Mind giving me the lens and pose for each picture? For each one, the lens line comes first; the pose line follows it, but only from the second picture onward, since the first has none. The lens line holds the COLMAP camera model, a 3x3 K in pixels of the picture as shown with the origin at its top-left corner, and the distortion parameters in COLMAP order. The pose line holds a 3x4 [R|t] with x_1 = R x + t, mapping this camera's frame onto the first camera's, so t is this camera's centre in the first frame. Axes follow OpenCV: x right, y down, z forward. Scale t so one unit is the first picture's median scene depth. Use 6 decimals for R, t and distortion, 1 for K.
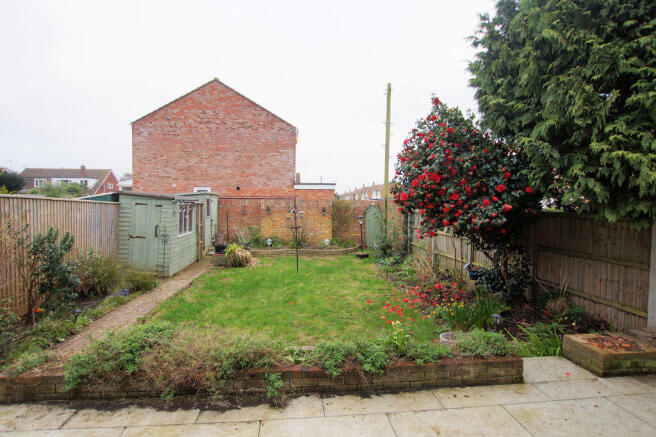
lens RADIAL K [[346.4, 0, 327.7], [0, 346.4, 203.9], [0, 0, 1]] dist [-0.025960, 0.000386]
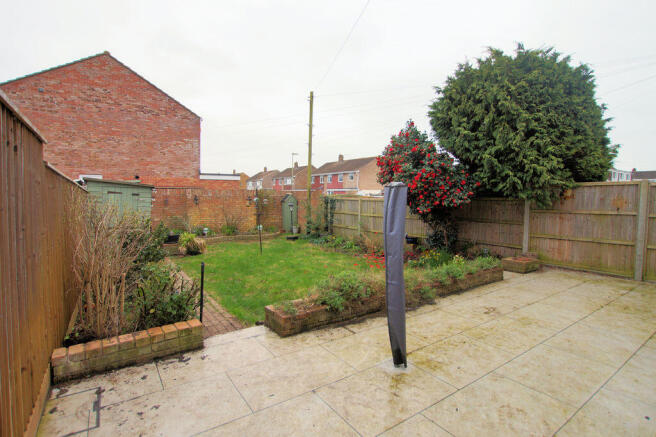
lens RADIAL K [[346.4, 0, 327.7], [0, 346.4, 203.9], [0, 0, 1]] dist [-0.025960, 0.000386]
pose [[0.869590, -0.014482, 0.493561, -0.332171], [0.002579, 0.999689, 0.024788, 0.006012], [-0.493767, -0.020282, 0.869358, -0.060691]]
